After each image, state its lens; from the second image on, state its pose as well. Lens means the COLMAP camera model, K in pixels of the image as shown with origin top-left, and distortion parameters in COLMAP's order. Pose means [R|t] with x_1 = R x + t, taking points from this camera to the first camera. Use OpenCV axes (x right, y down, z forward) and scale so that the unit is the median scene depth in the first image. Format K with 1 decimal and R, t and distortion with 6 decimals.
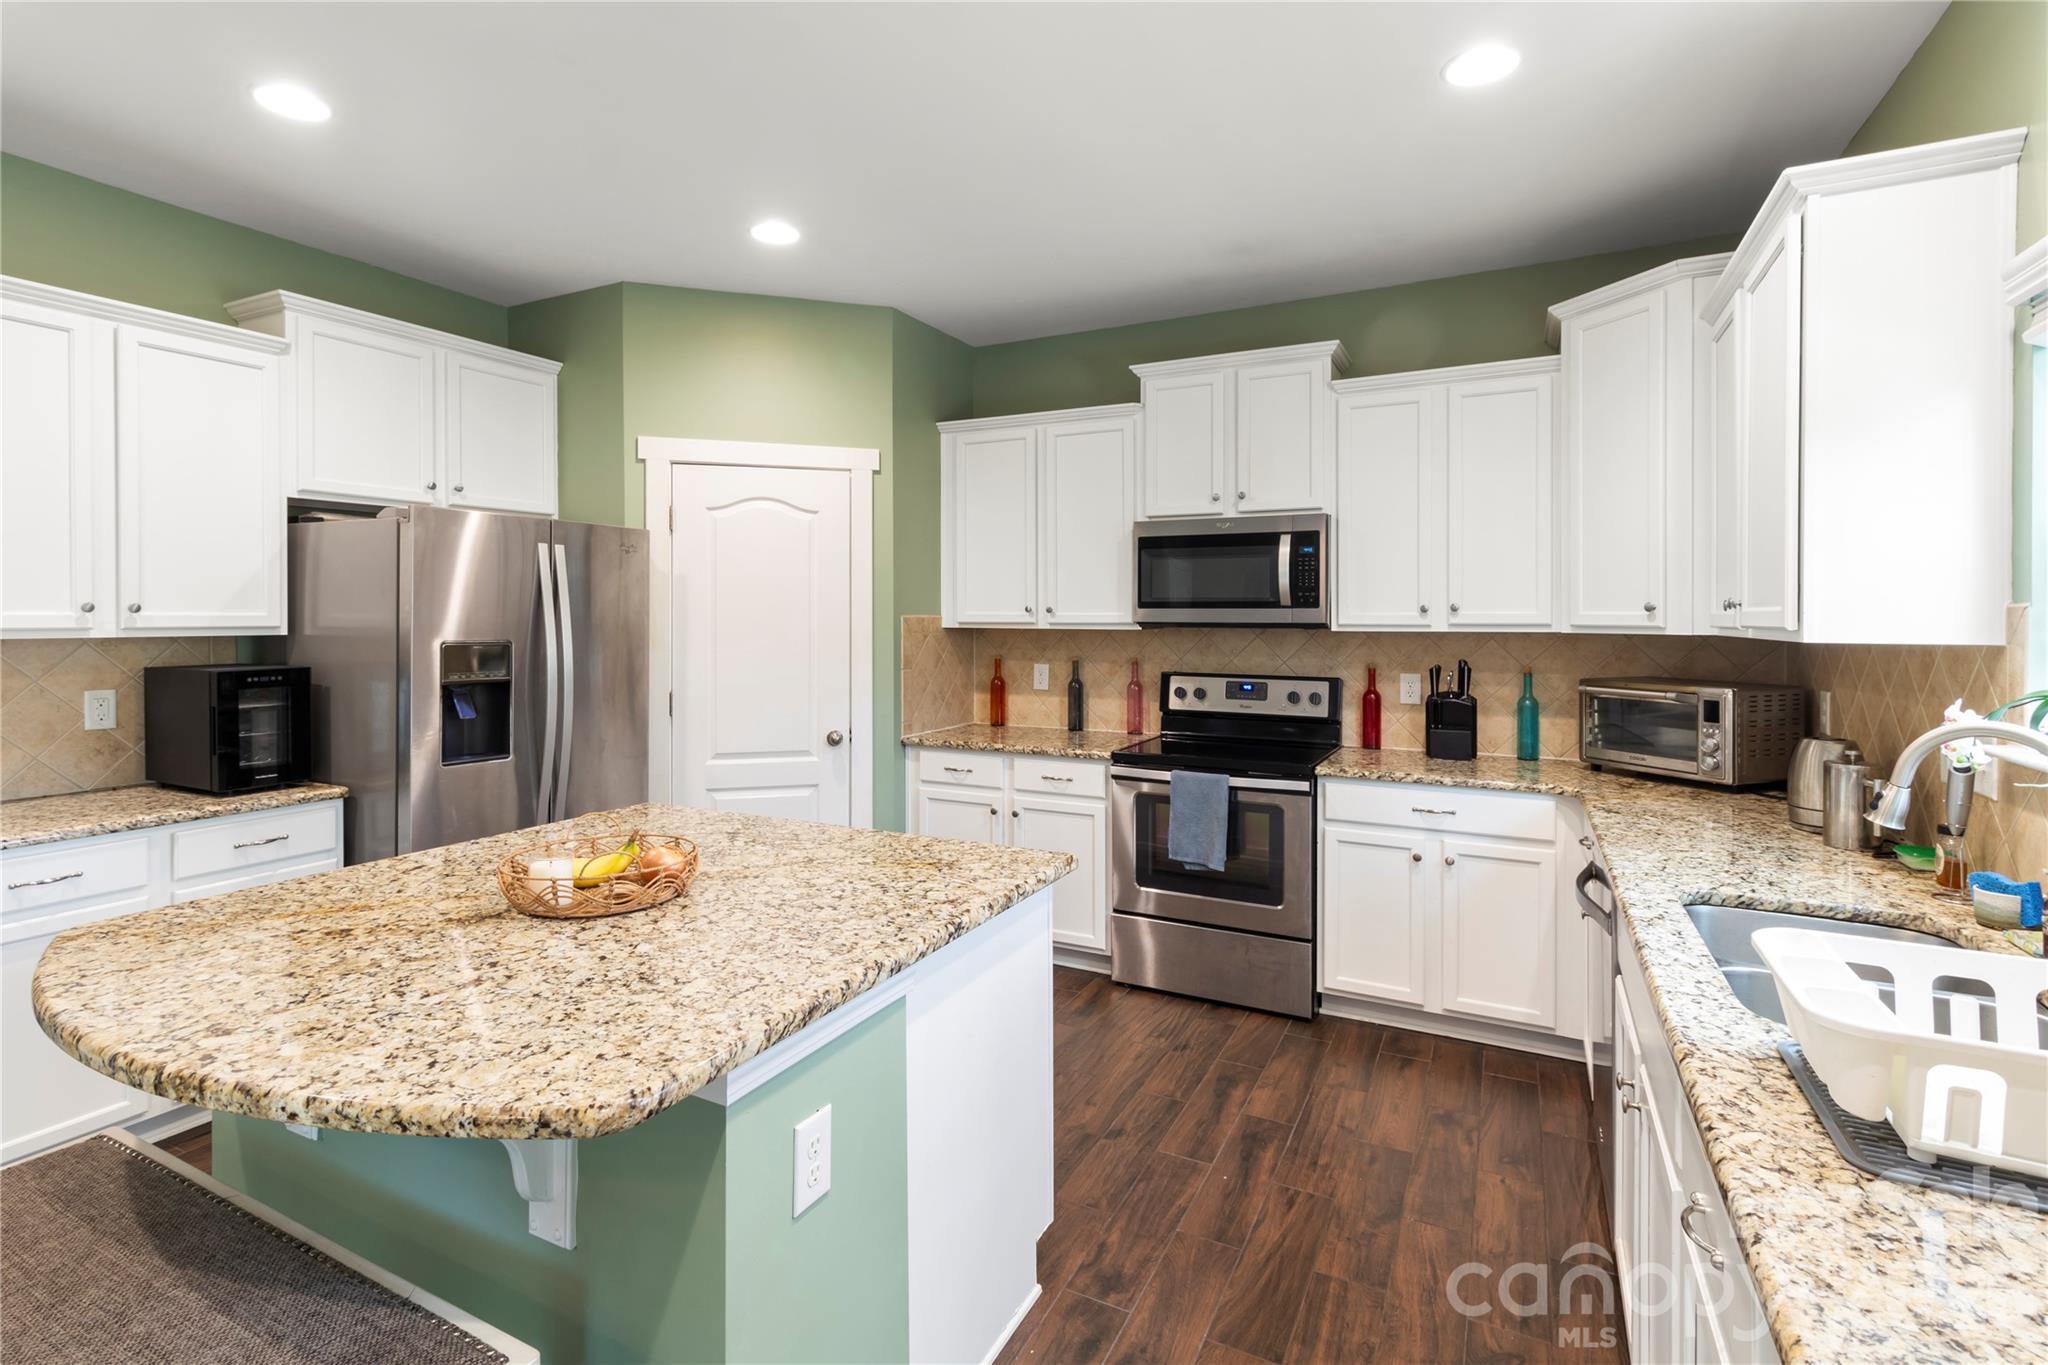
lens RADIAL K [[963.3, 0, 1049.1], [0, 963.3, 620.6], [0, 0, 1]] dist [0.001374, 0.001269]
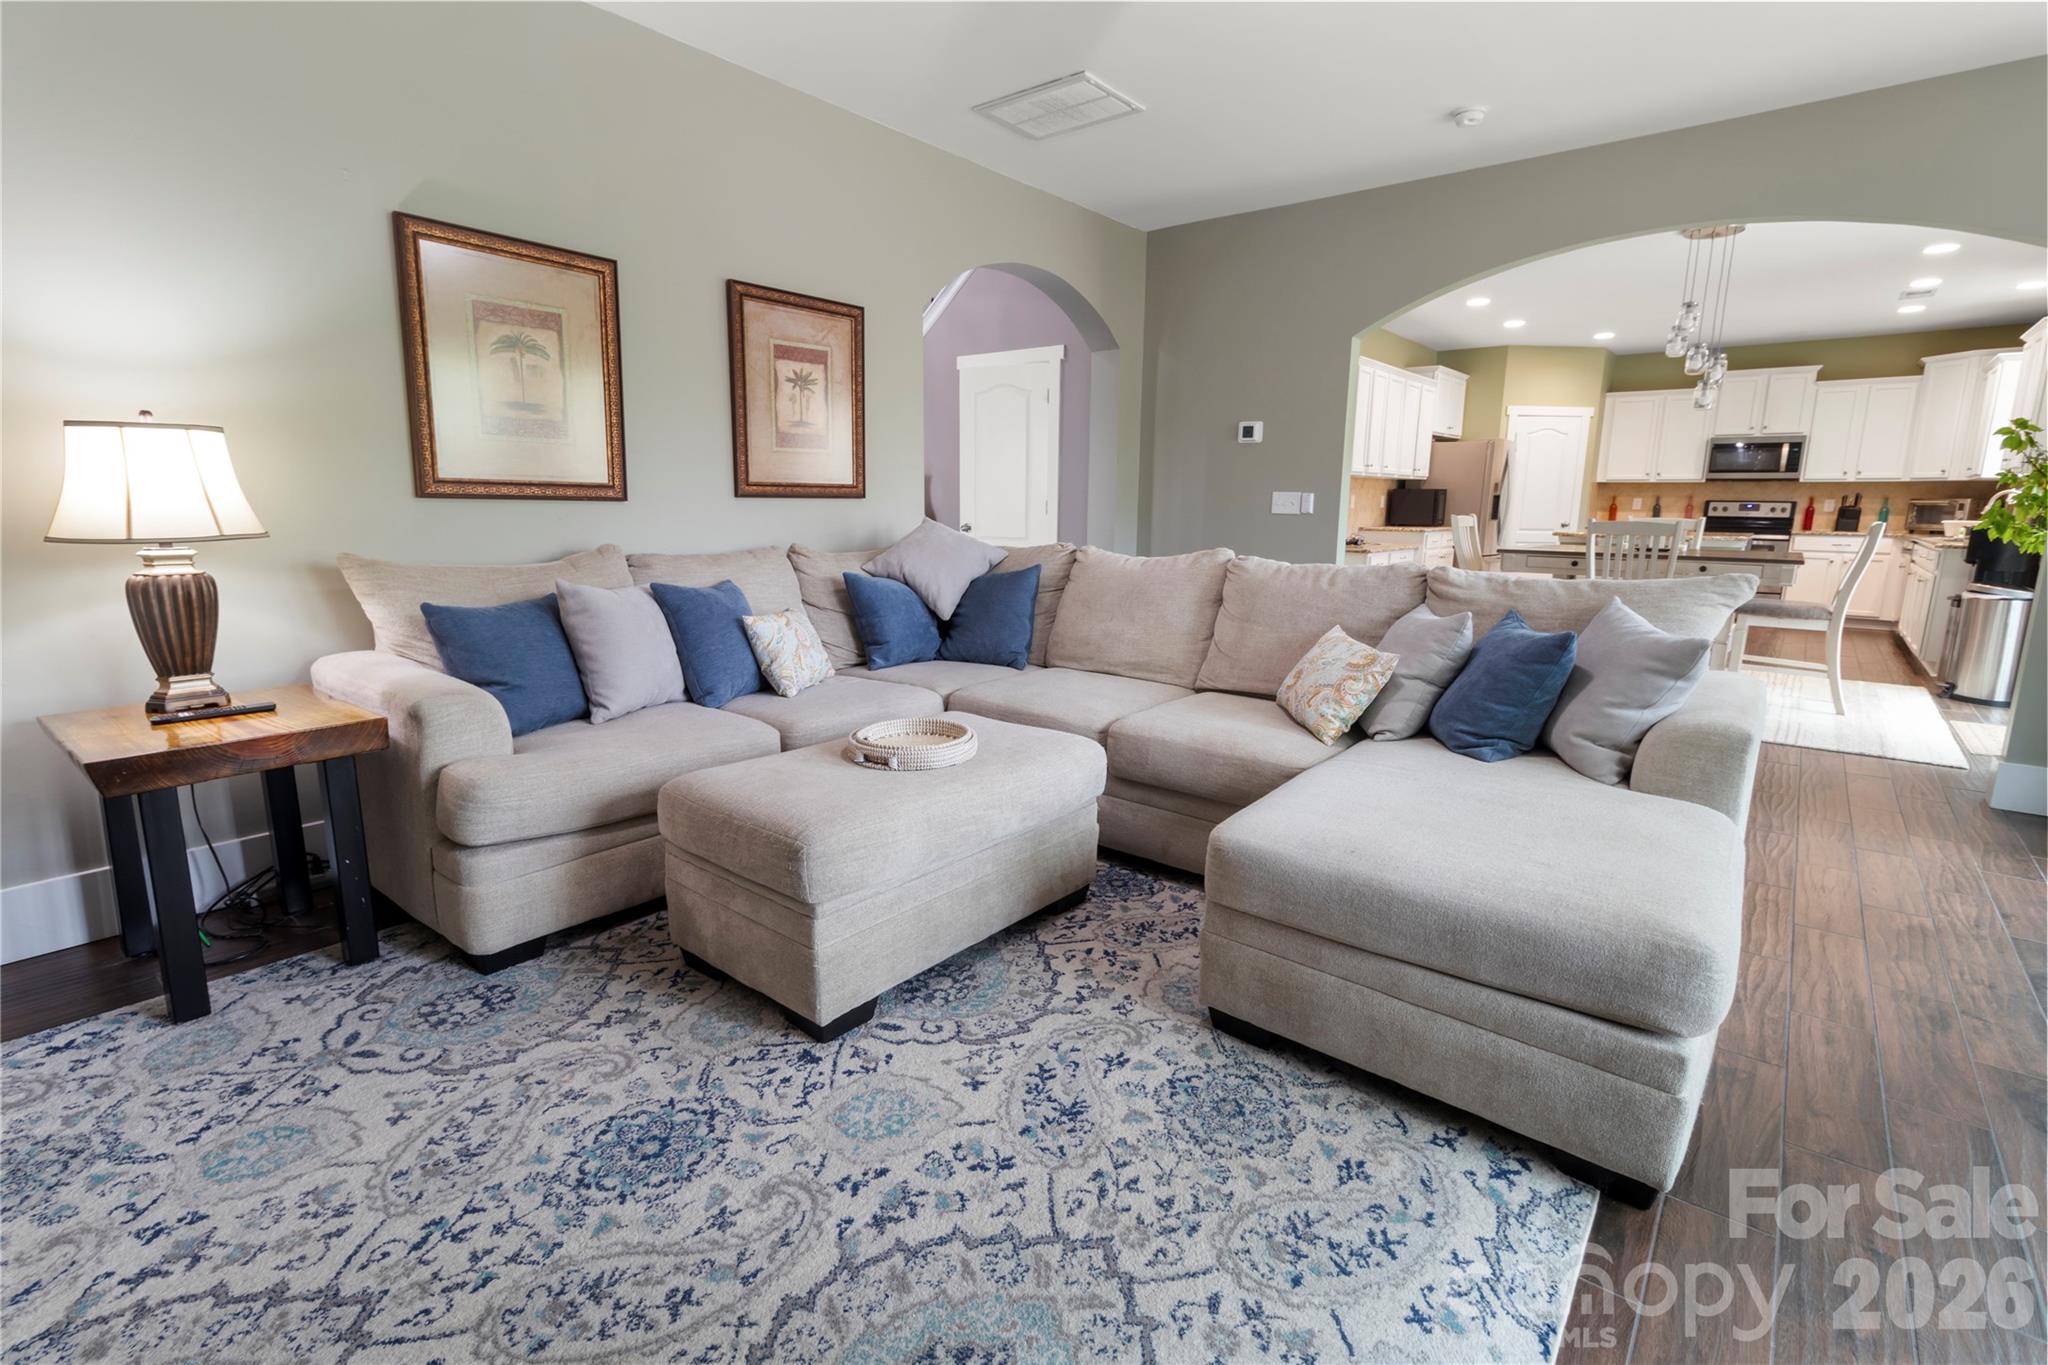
lens RADIAL K [[963.3, 0, 1033.0], [0, 963.3, 680.0], [0, 0, 1]] dist [0.001374, 0.001269]
pose [[0.975139, 0.050778, -0.215699, -1.085366], [-0.011519, 0.983691, 0.179496, 0.089990], [0.221296, -0.172549, 0.959820, -1.955628]]
